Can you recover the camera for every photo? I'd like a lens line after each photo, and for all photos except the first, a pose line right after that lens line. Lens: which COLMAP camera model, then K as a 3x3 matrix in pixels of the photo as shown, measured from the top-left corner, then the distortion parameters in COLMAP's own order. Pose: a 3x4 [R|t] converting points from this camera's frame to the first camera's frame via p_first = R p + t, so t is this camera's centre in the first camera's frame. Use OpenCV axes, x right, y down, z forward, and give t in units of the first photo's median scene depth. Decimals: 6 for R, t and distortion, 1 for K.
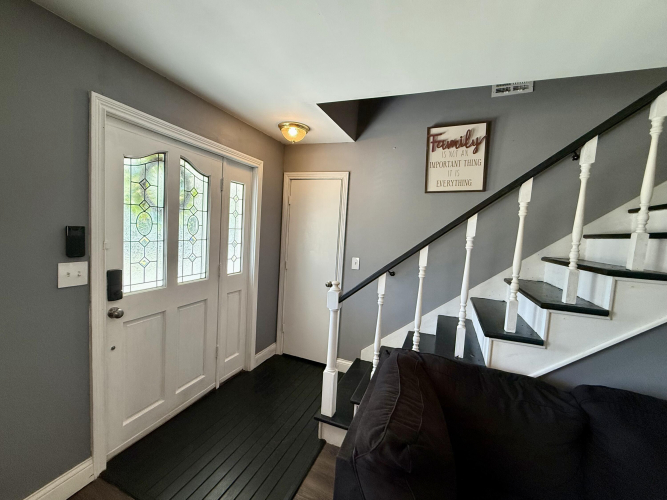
lens RADIAL K [[270.9, 0, 333.0], [0, 270.9, 249.4], [0, 0, 1]] dist [0.002216, 0.000109]
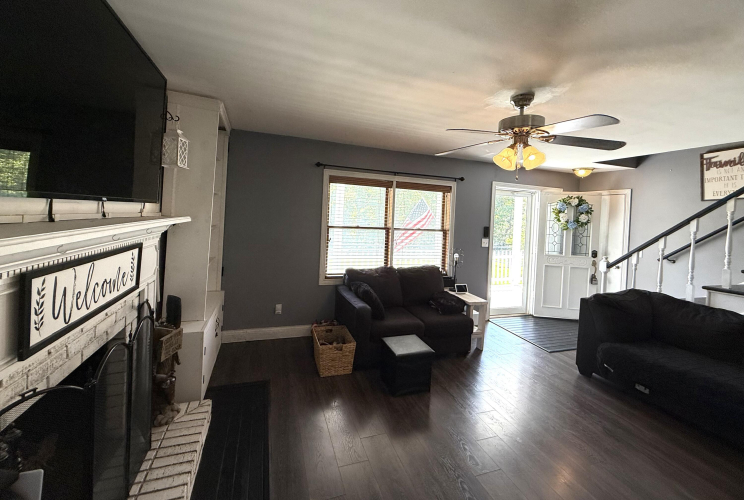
lens RADIAL K [[293.5, 0, 370.1], [0, 293.5, 220.8], [0, 0, 1]] dist [0.001235, 0.000047]
pose [[0.650205, -0.024391, -0.759367, 0.389476], [-0.066436, 0.993831, -0.088808, 0.129314], [0.756849, 0.108192, 0.644573, -1.196733]]
